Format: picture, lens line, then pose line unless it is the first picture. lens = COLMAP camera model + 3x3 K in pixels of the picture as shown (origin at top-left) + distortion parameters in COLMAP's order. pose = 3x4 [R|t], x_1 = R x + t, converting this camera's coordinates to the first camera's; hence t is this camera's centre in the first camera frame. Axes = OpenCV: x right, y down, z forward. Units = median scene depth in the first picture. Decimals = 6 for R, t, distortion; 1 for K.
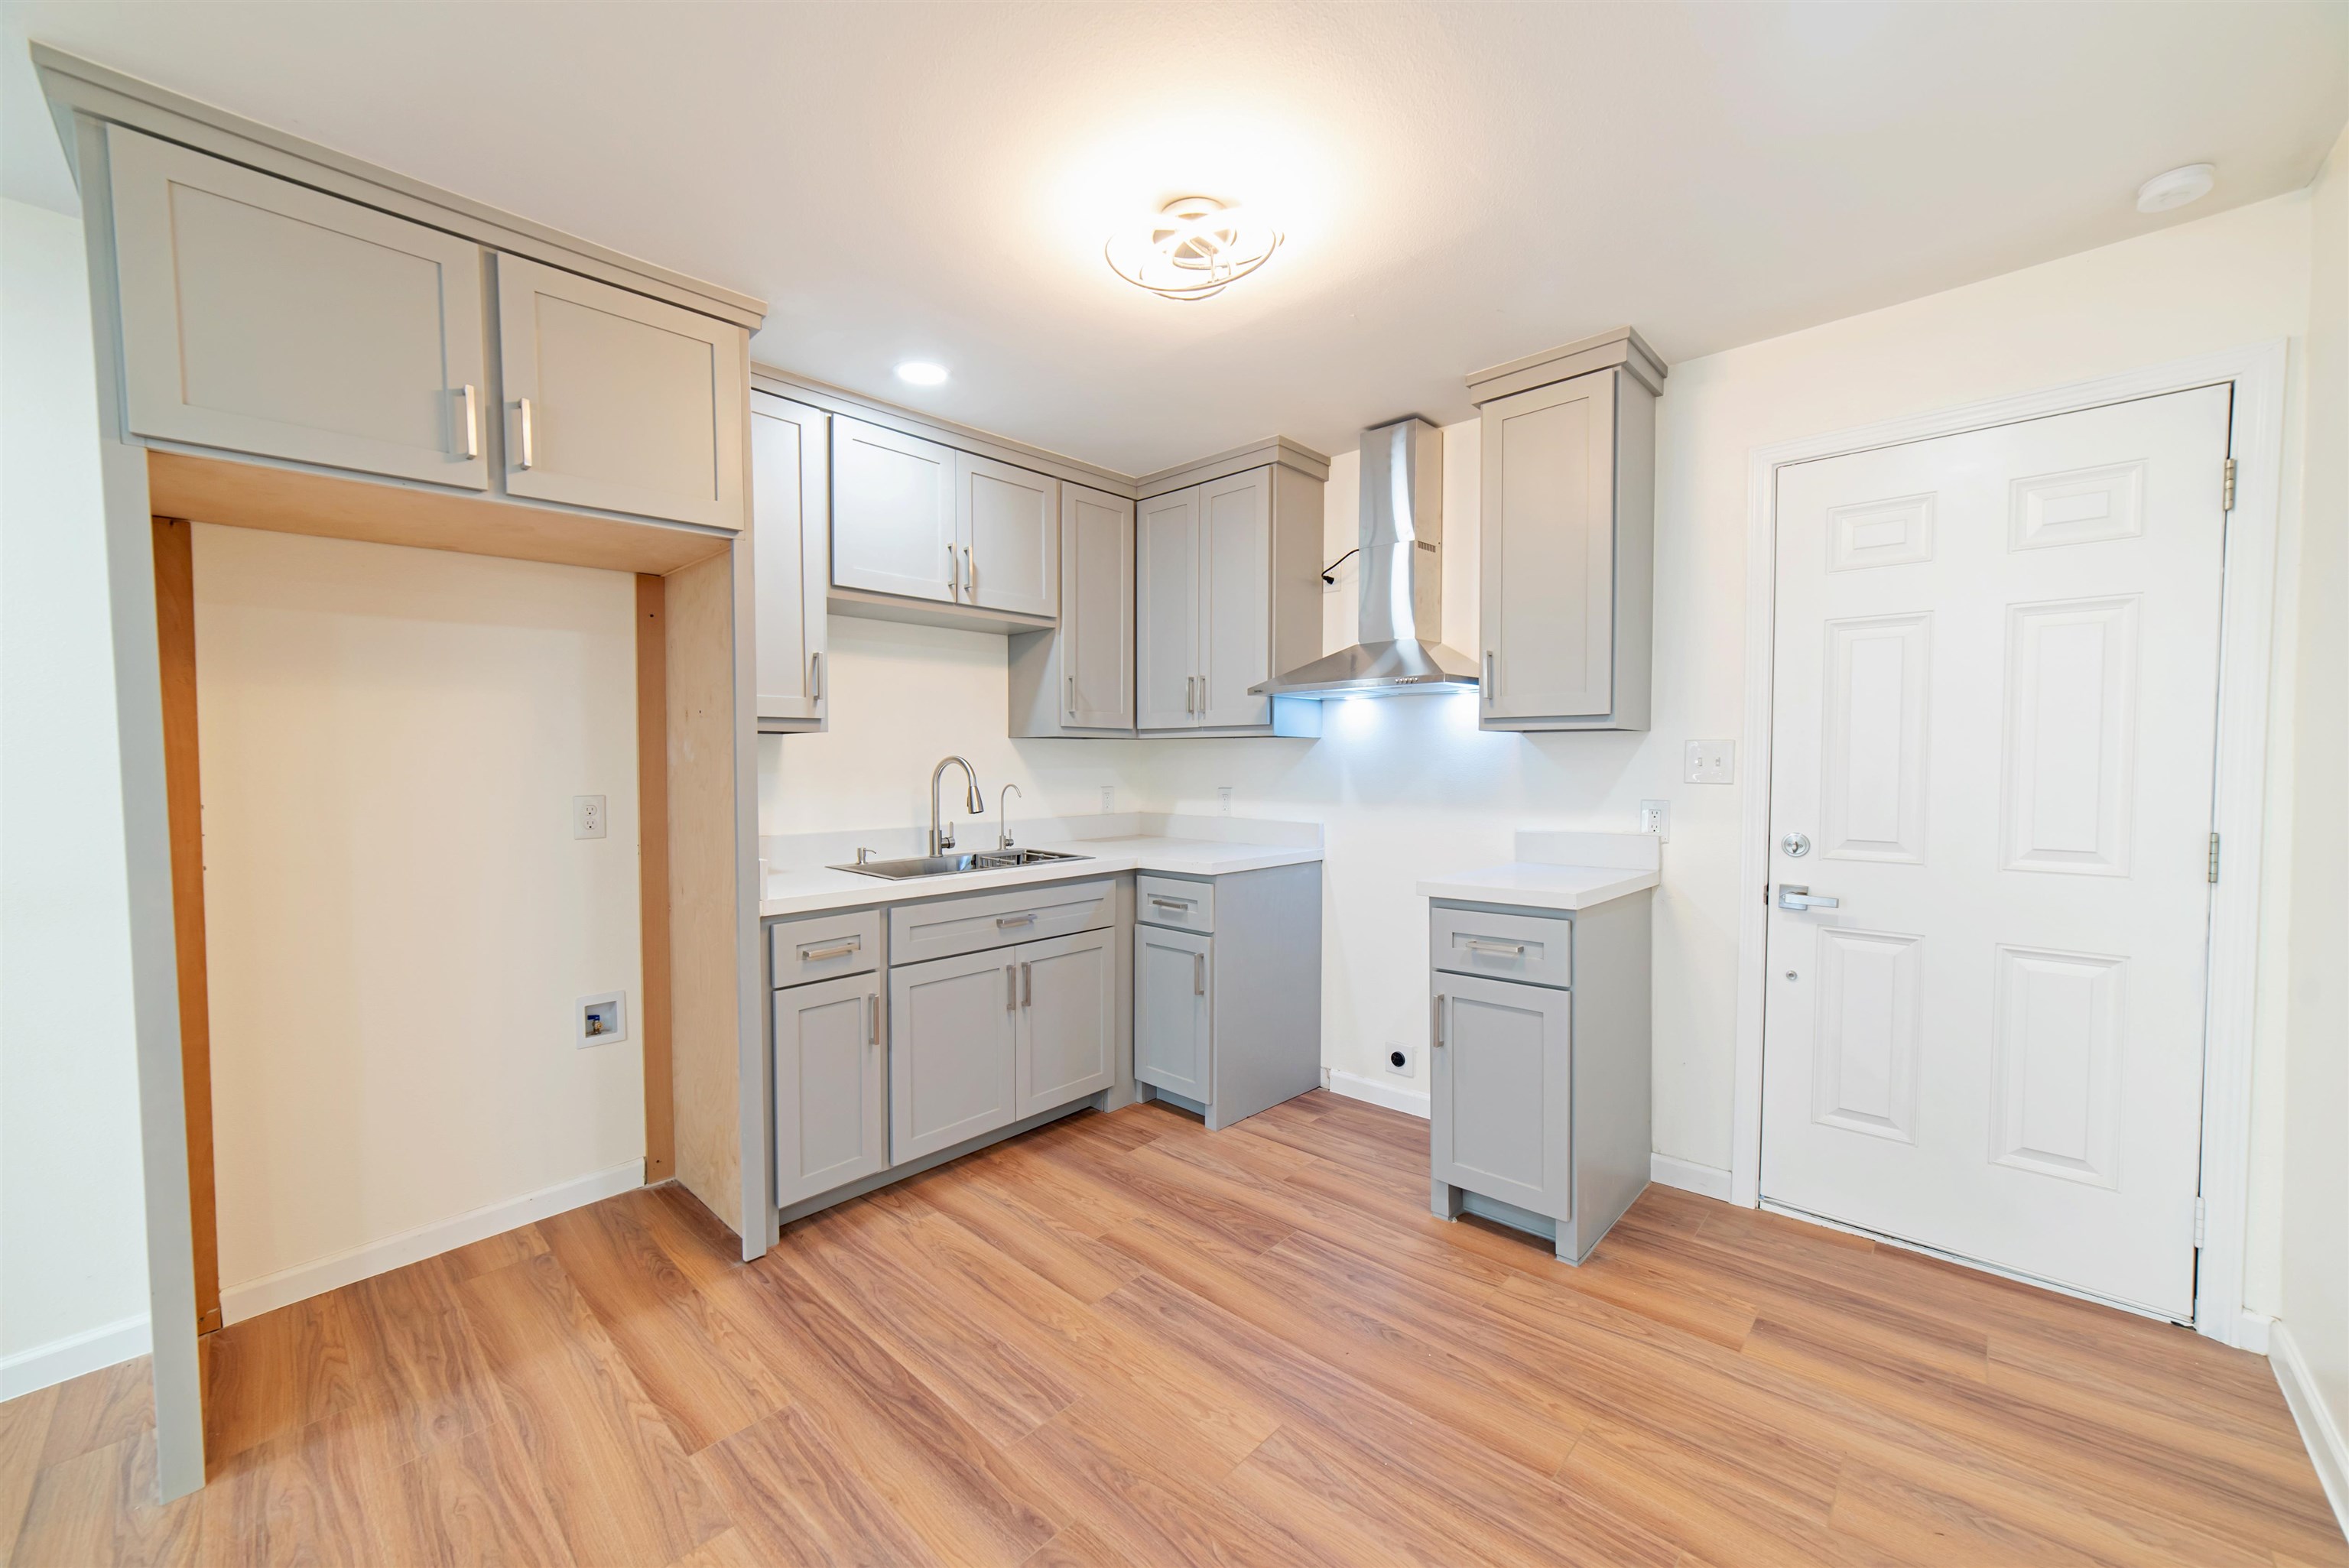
lens RADIAL K [[913.2, 0, 1165.9], [0, 913.2, 789.9], [0, 0, 1]] dist [-0.018582, 0.006835]
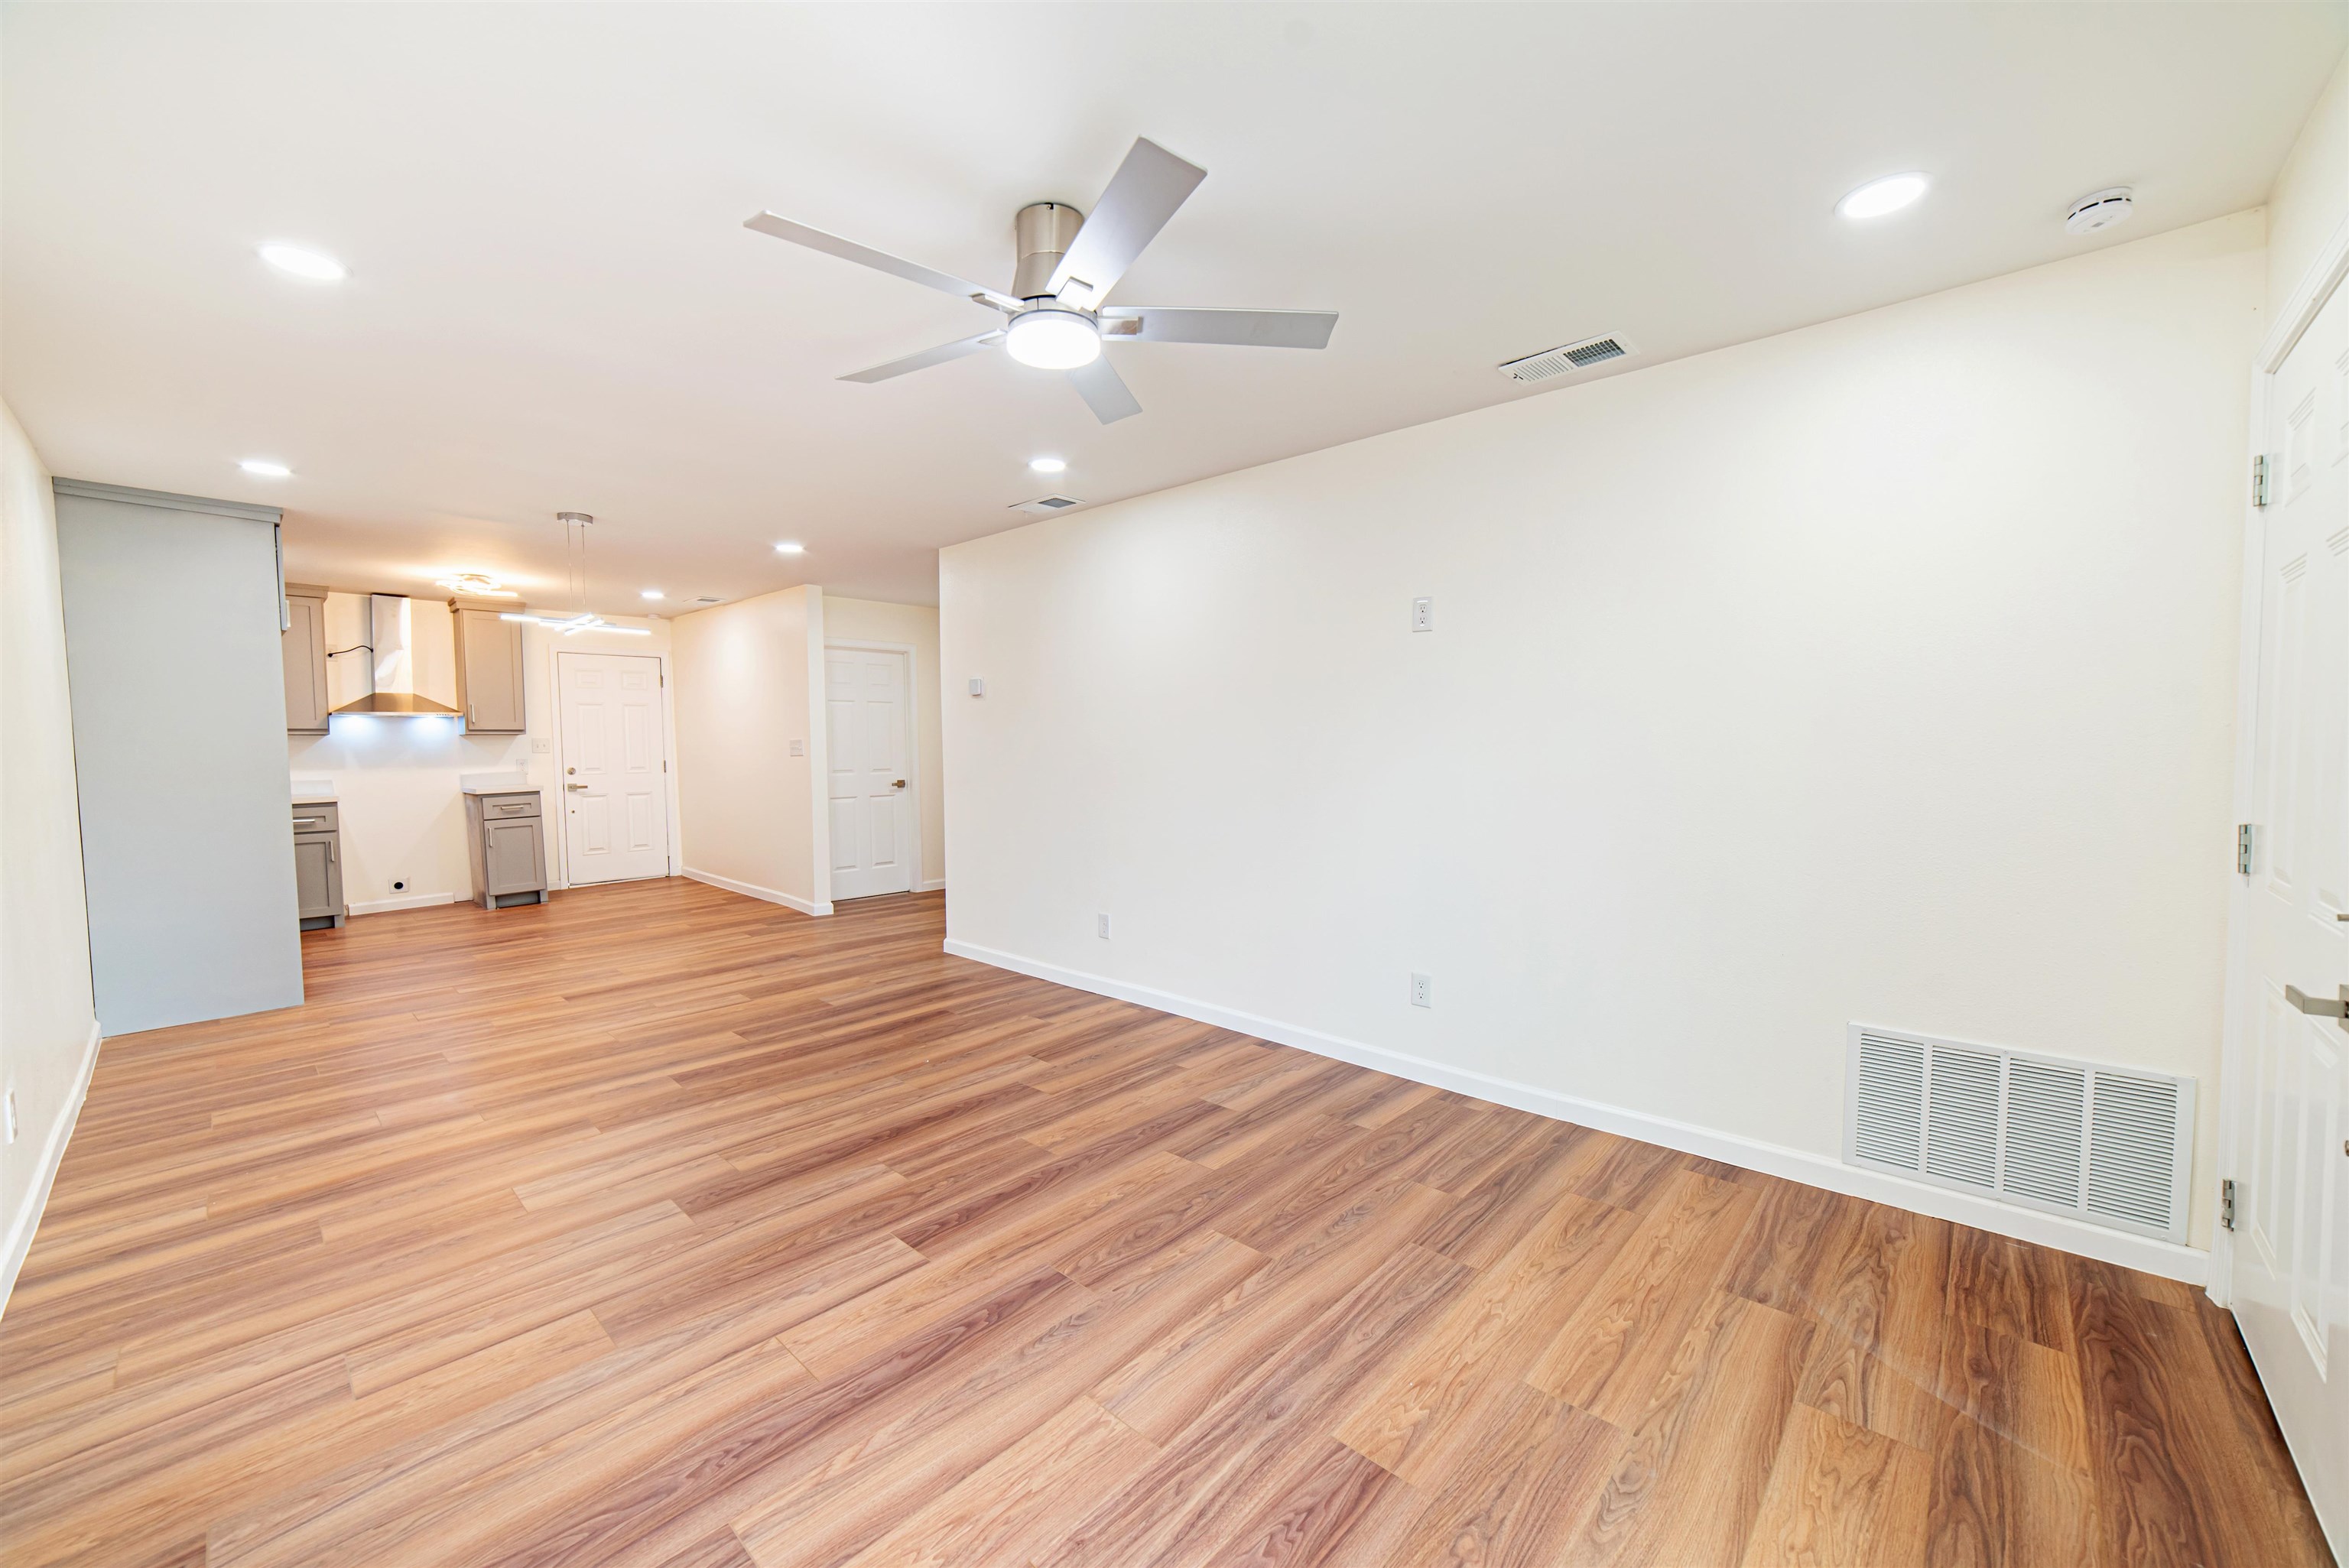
lens RADIAL K [[913.2, 0, 1179.6], [0, 913.2, 788.9], [0, 0, 1]] dist [-0.018582, 0.006835]
pose [[-0.005068, -0.047744, 0.998847, -1.978724], [0.050292, 0.997583, 0.047939, 0.060915], [-0.998722, 0.050477, -0.002655, -0.895281]]
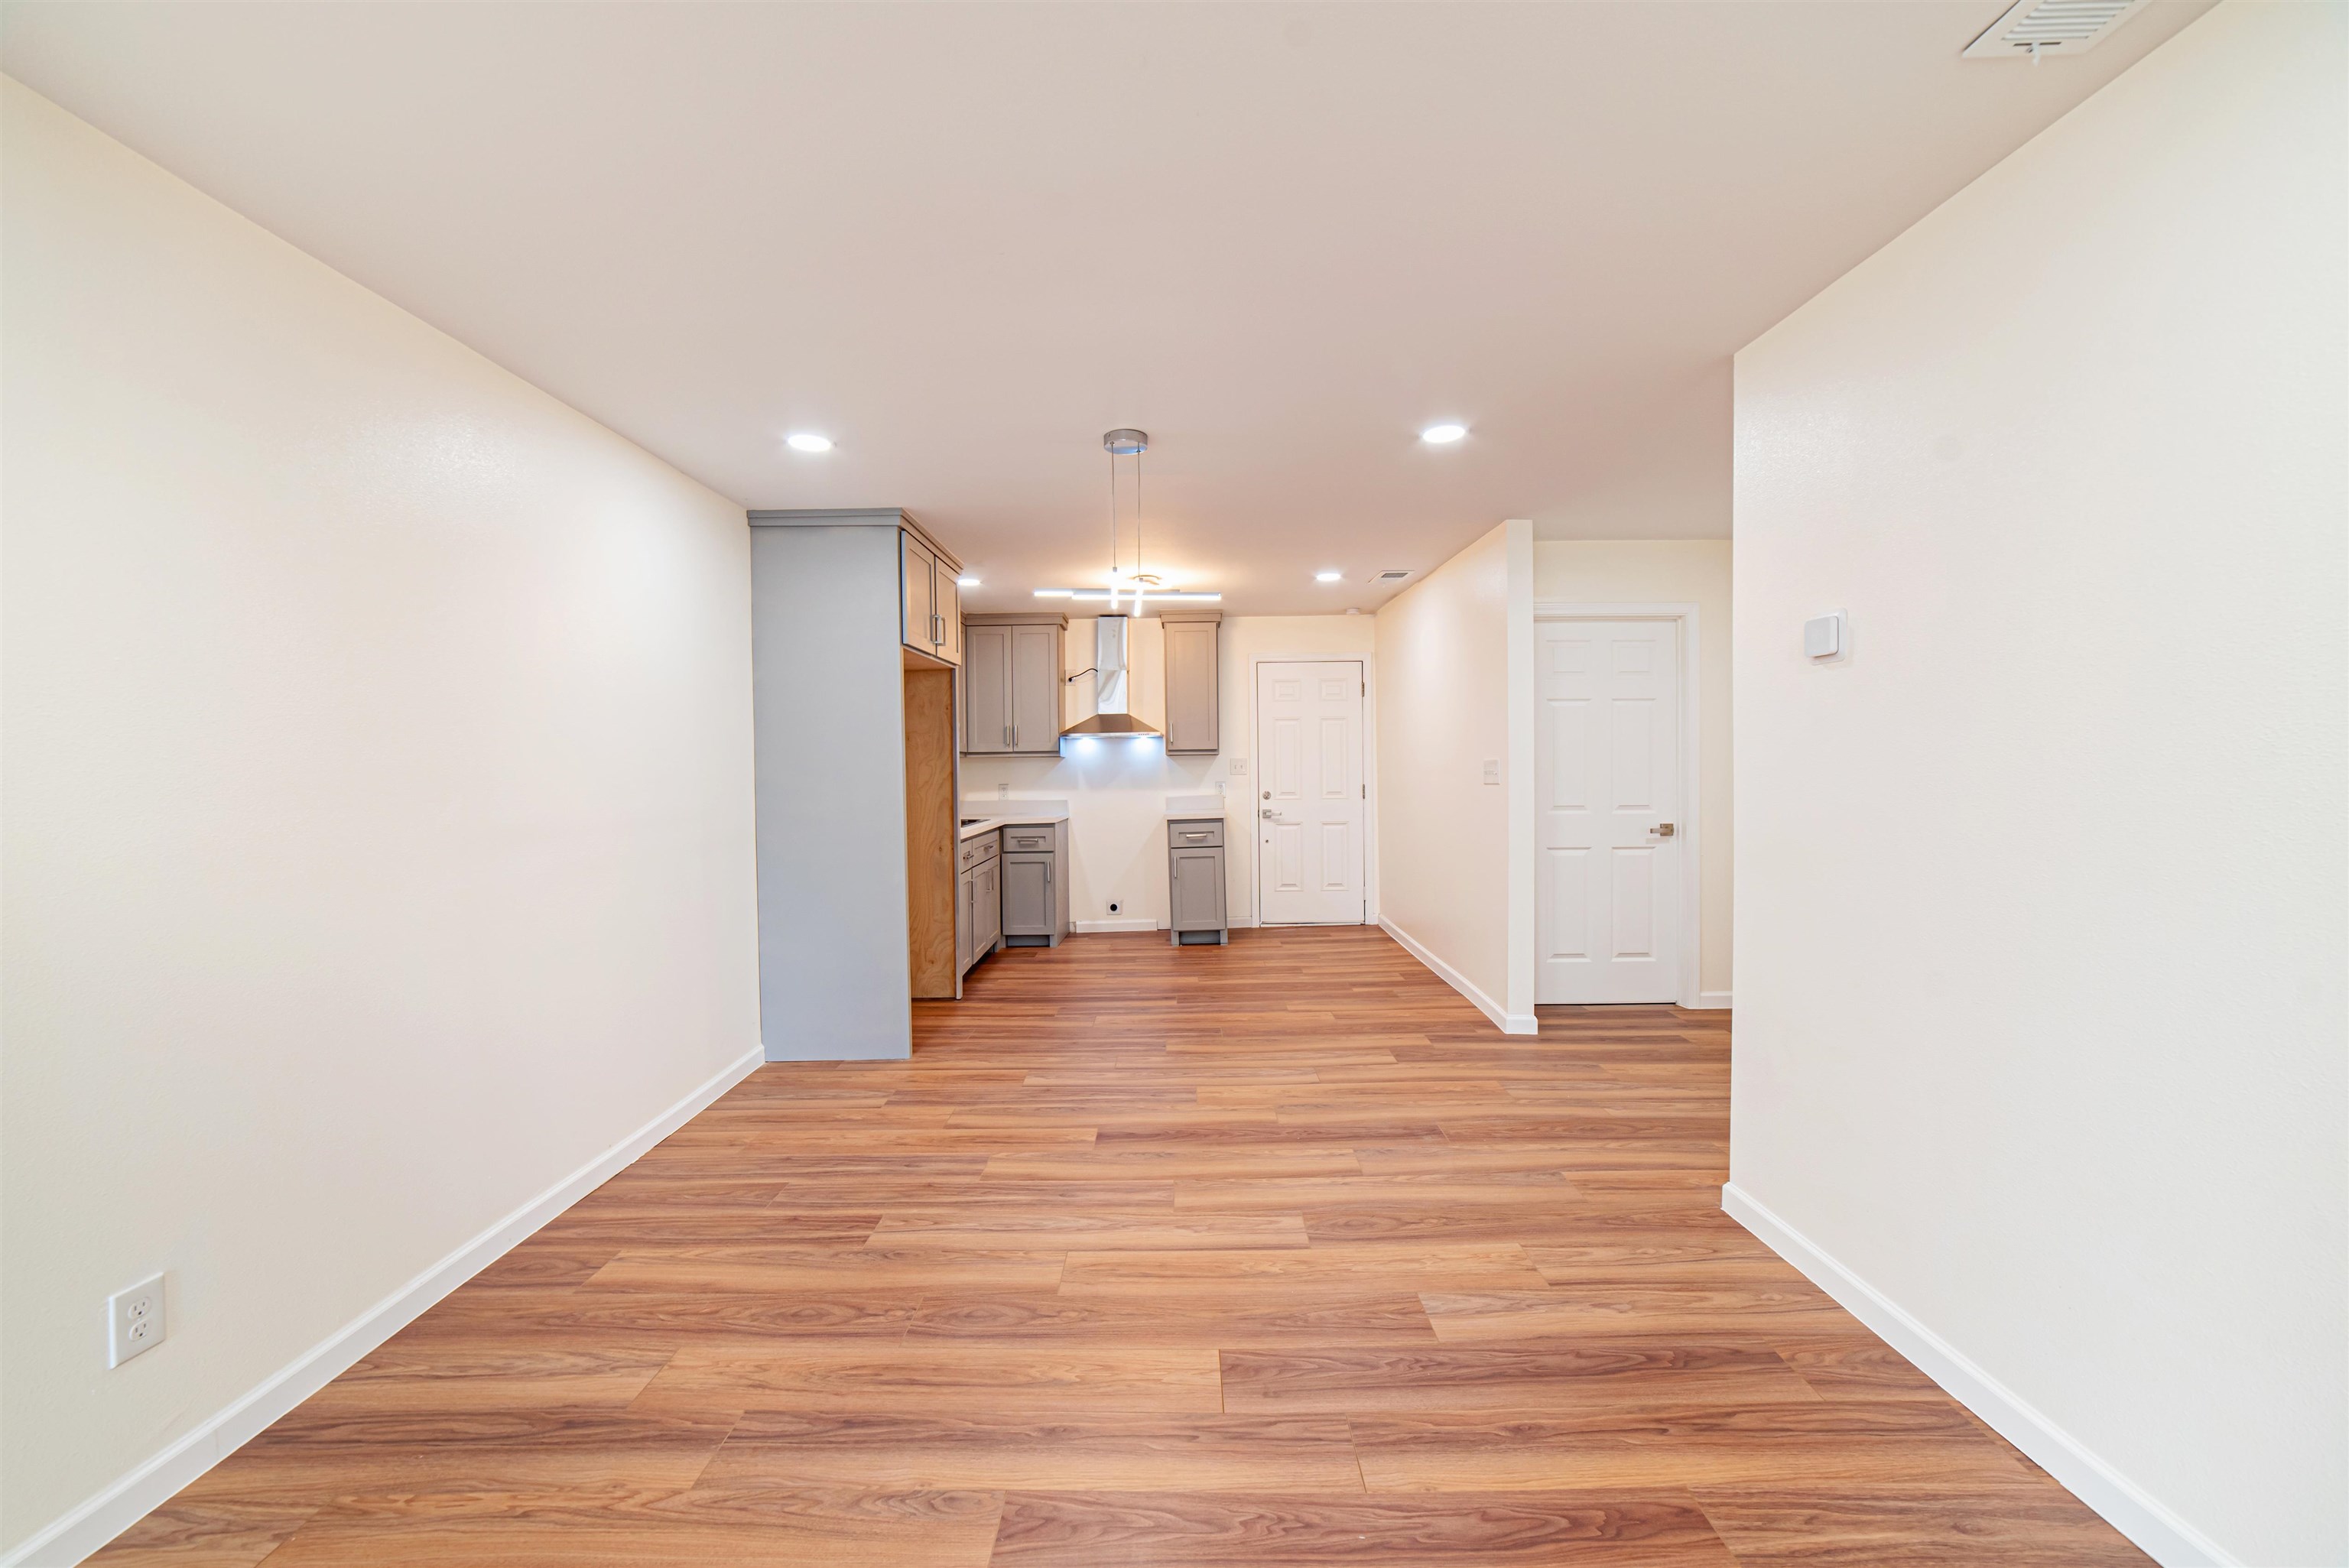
lens RADIAL K [[913.2, 0, 1167.3], [0, 913.2, 781.7], [0, 0, 1]] dist [-0.018582, 0.006835]
pose [[0.736307, -0.015941, 0.676460, -1.154916], [0.036244, 0.999216, -0.015904, 0.041090], [-0.675676, 0.036228, 0.736308, -0.708667]]
